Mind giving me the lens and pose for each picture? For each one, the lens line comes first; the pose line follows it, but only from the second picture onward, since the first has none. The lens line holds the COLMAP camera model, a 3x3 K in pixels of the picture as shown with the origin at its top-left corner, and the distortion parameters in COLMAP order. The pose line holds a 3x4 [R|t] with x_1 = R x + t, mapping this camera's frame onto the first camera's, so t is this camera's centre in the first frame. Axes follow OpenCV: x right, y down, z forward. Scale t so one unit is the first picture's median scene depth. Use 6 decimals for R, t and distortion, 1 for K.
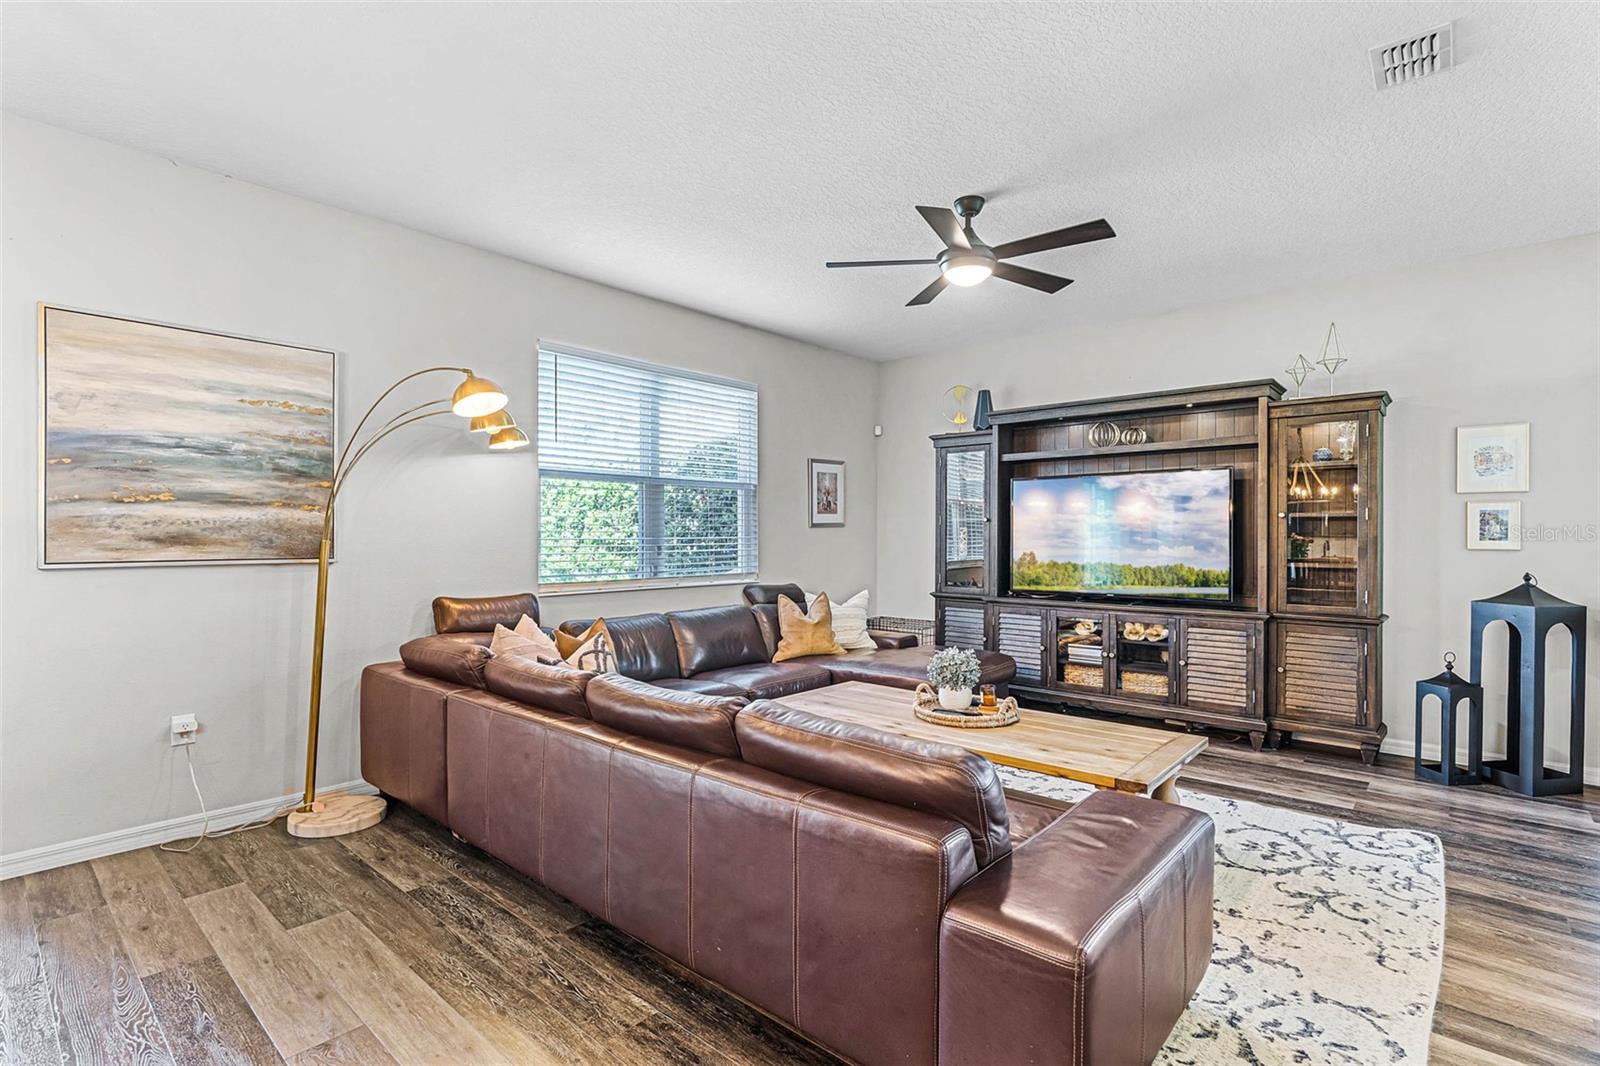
lens RADIAL K [[769.3, 0, 794.9], [0, 769.3, 531.2], [0, 0, 1]] dist [-0.000562, -0.001821]
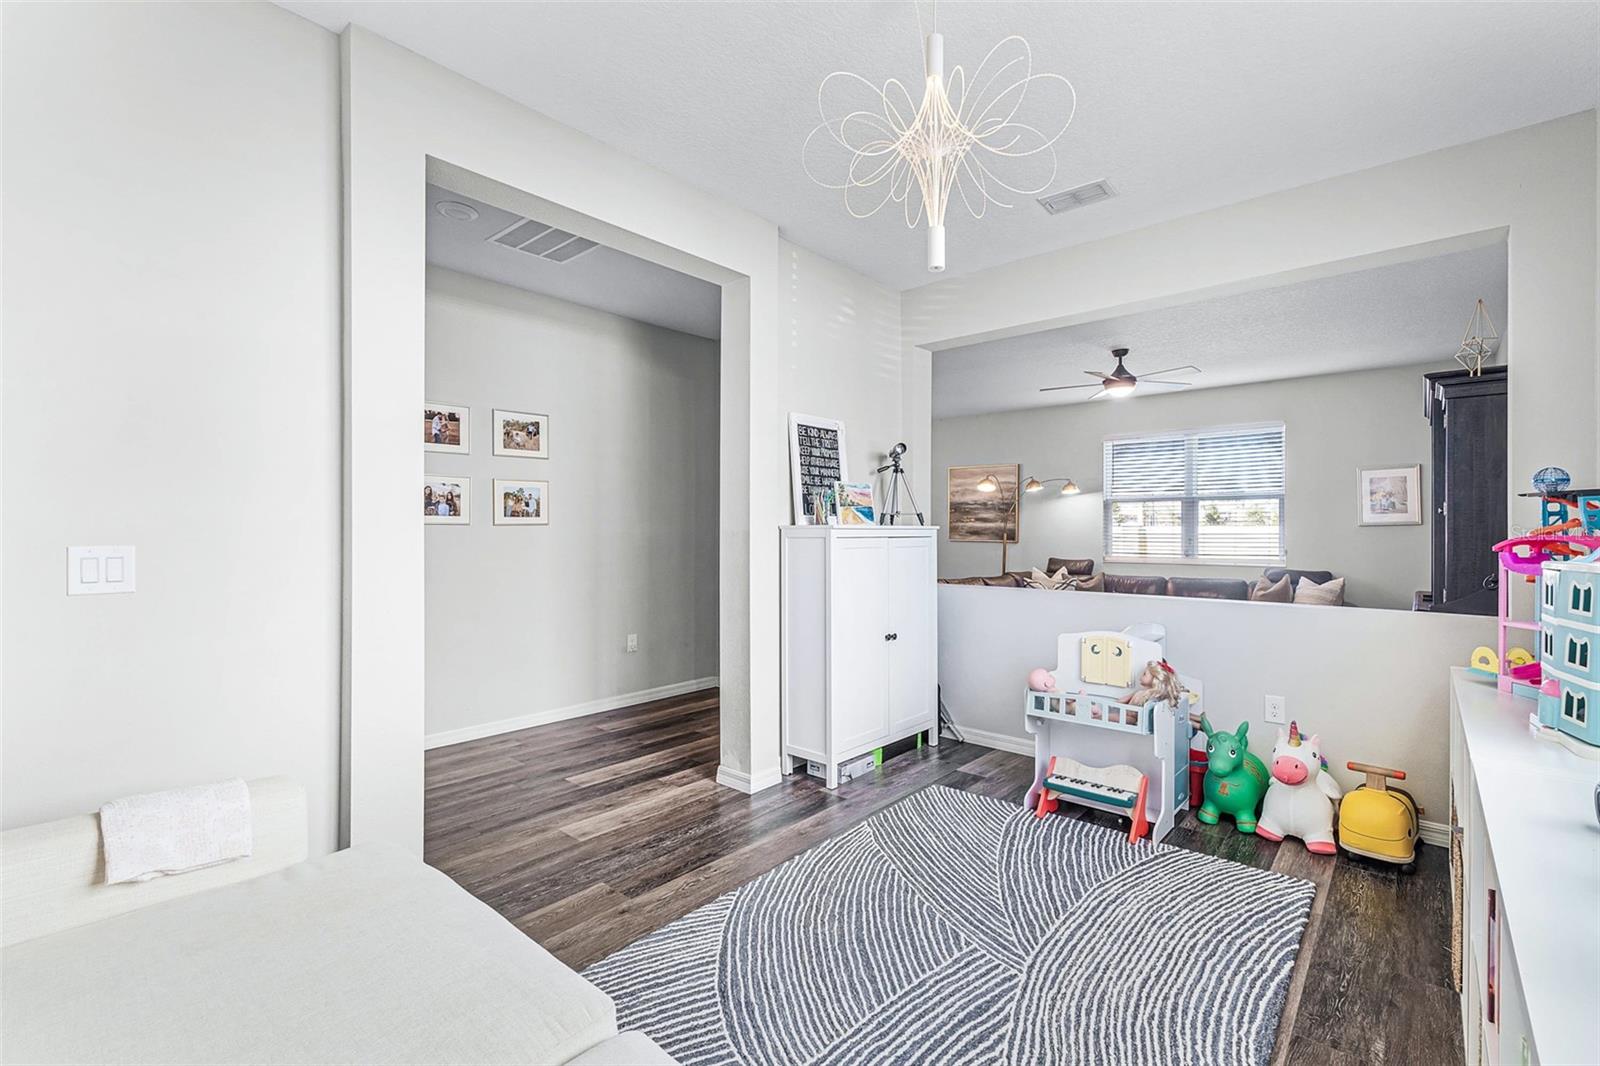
lens RADIAL K [[713.0, 0, 803.3], [0, 713.0, 530.3], [0, 0, 1]] dist [-0.006205, 0.000321]
pose [[0.018858, -0.003394, -0.999816, 1.661489], [0.002251, 0.999992, -0.003352, 0.006094], [0.999820, -0.002187, 0.018866, 0.161191]]
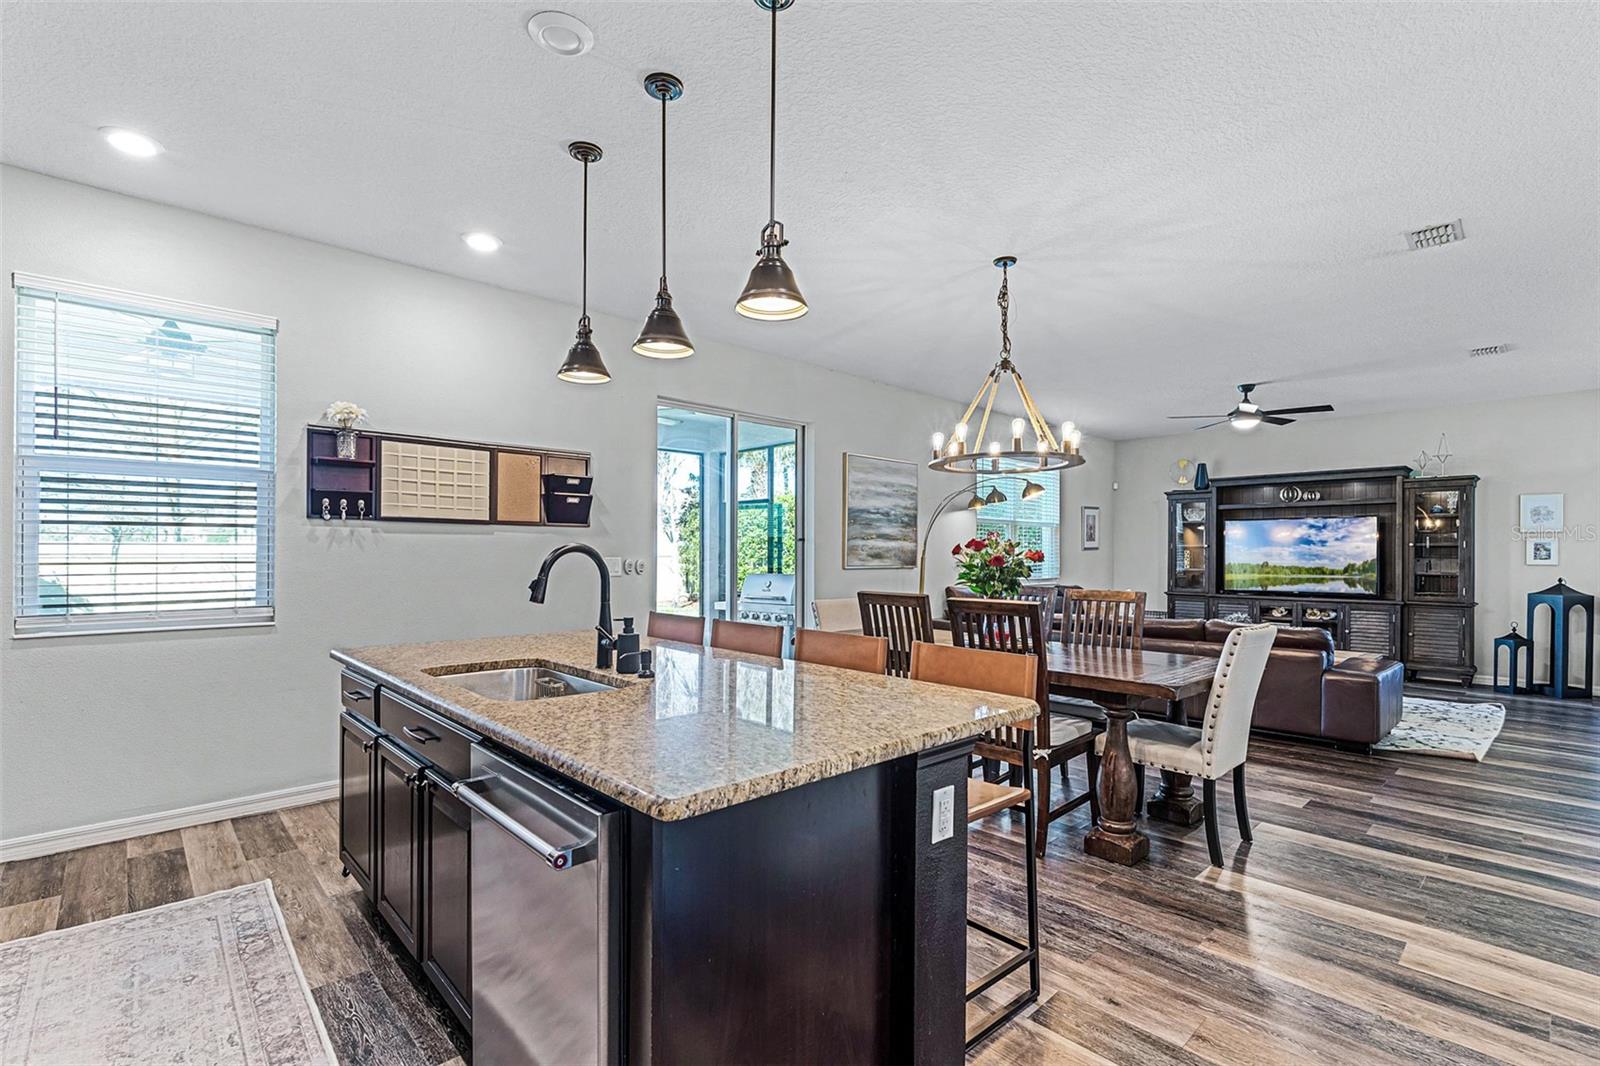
lens RADIAL K [[713.0, 0, 810.8], [0, 713.0, 549.5], [0, 0, 1]] dist [-0.006205, 0.000321]
pose [[0.994858, 0.003825, -0.101203, -0.590395], [-0.004039, 0.999990, -0.001915, -0.001608], [0.101194, 0.002314, 0.994864, -0.780186]]
